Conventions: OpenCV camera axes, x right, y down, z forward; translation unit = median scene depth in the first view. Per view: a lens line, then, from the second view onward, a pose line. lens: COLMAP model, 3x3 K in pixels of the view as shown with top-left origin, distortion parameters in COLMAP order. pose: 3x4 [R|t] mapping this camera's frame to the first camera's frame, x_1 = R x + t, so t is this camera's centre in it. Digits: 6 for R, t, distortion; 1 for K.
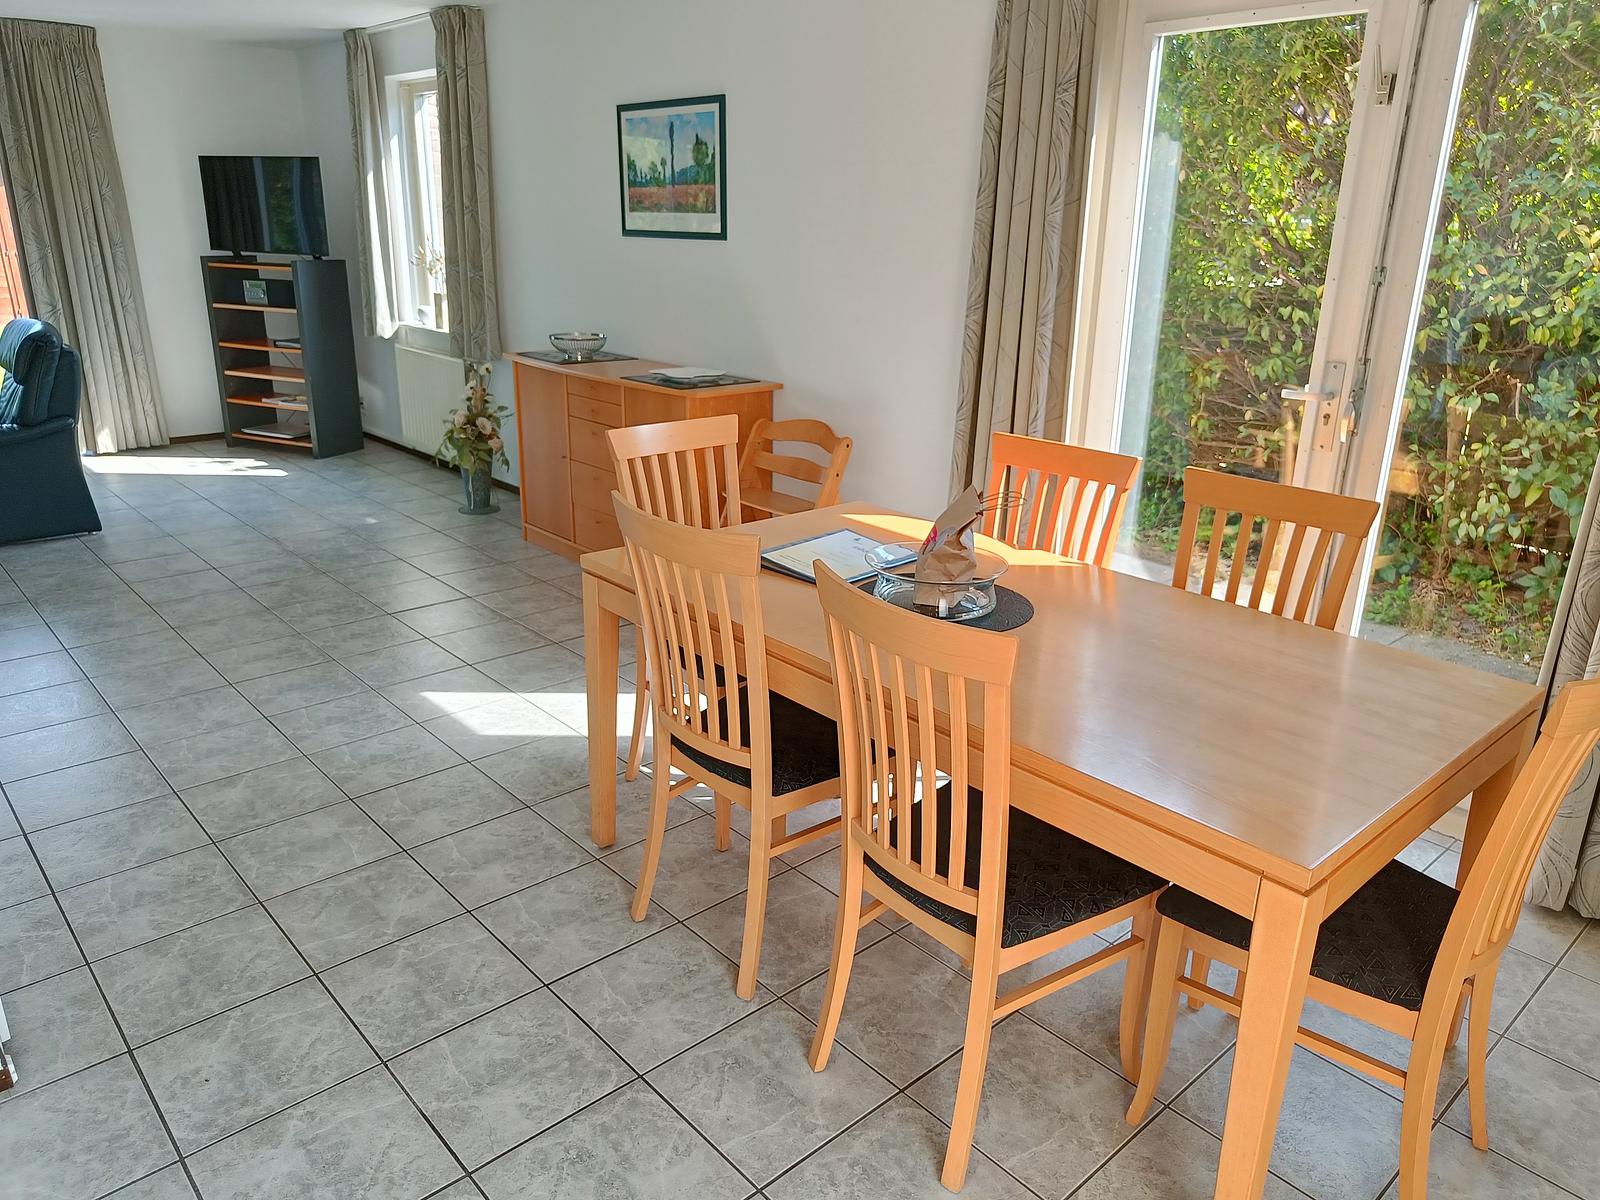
lens RADIAL K [[1121.0, 0, 800.6], [0, 1121.0, 604.8], [0, 0, 1]] dist [0.010669, -0.003930]
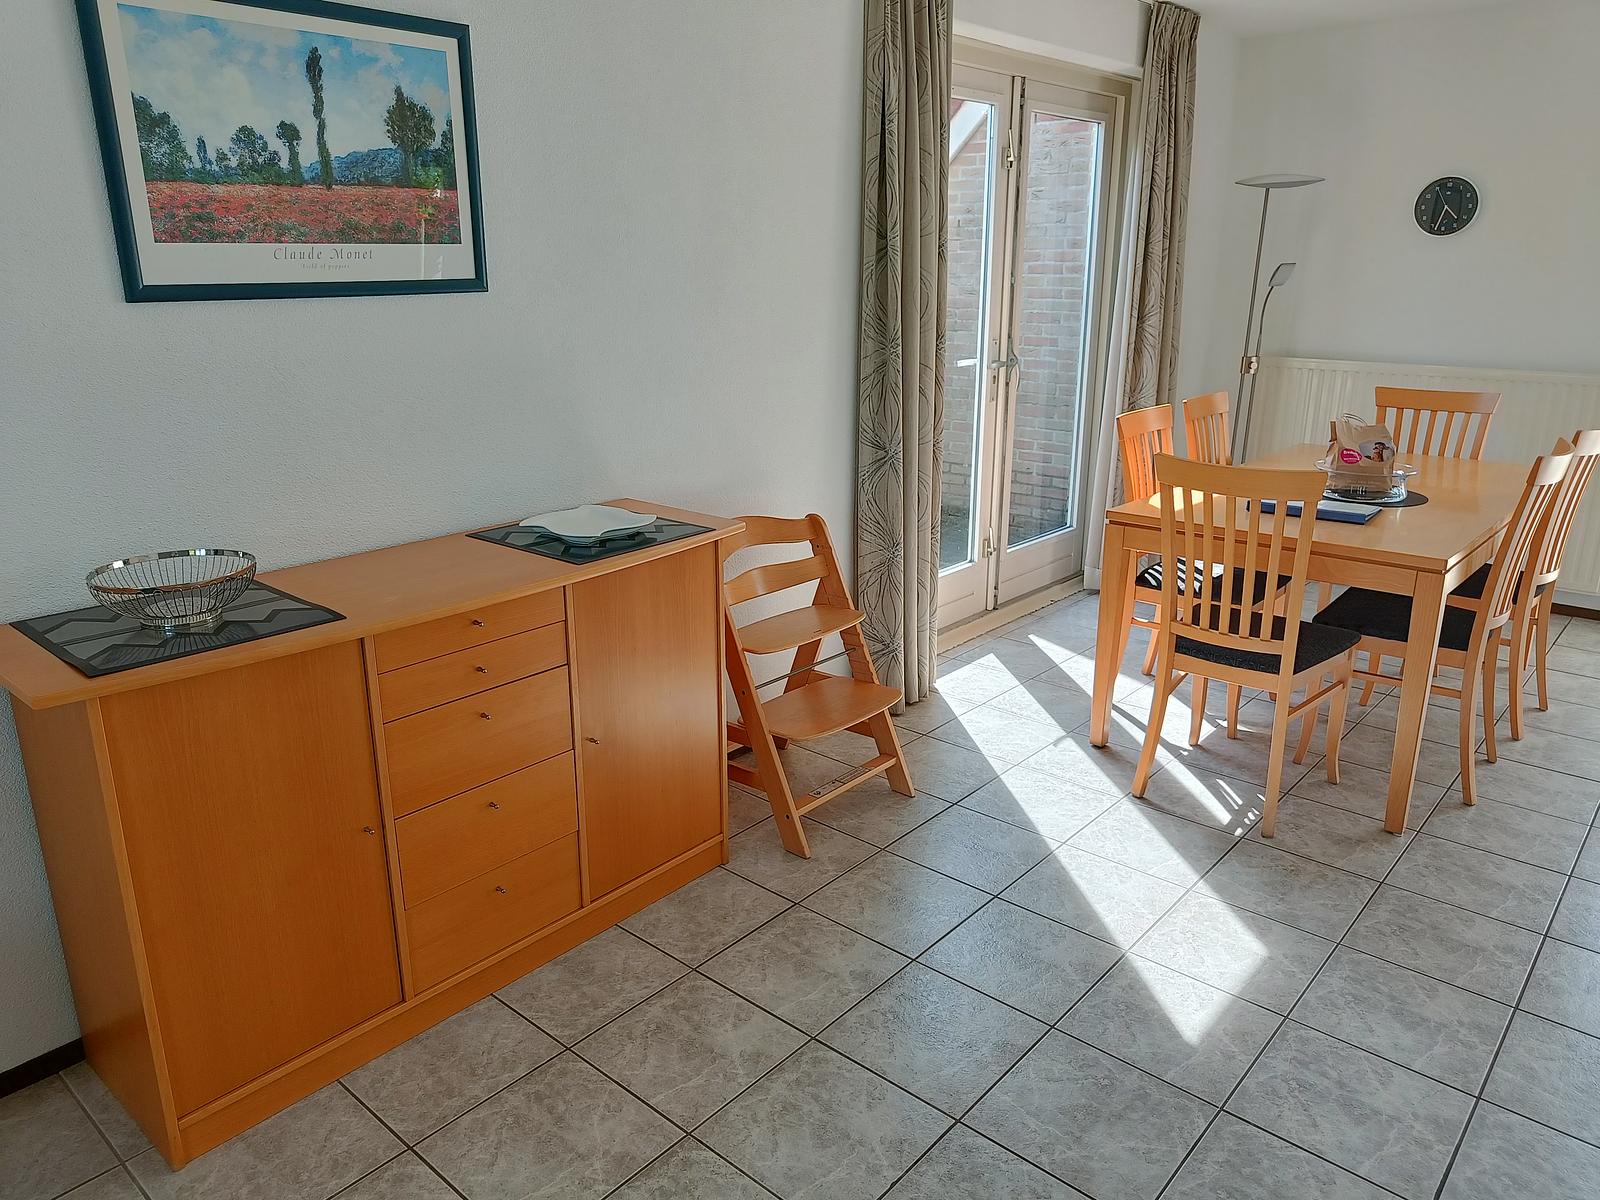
lens RADIAL K [[1121.0, 0, 798.1], [0, 1121.0, 588.7], [0, 0, 1]] dist [0.010669, -0.003930]
pose [[-0.118913, -0.301591, 0.945993, -0.640353], [0.327347, 0.887577, 0.324116, -0.316355], [-0.937392, 0.348209, -0.006820, 0.890542]]
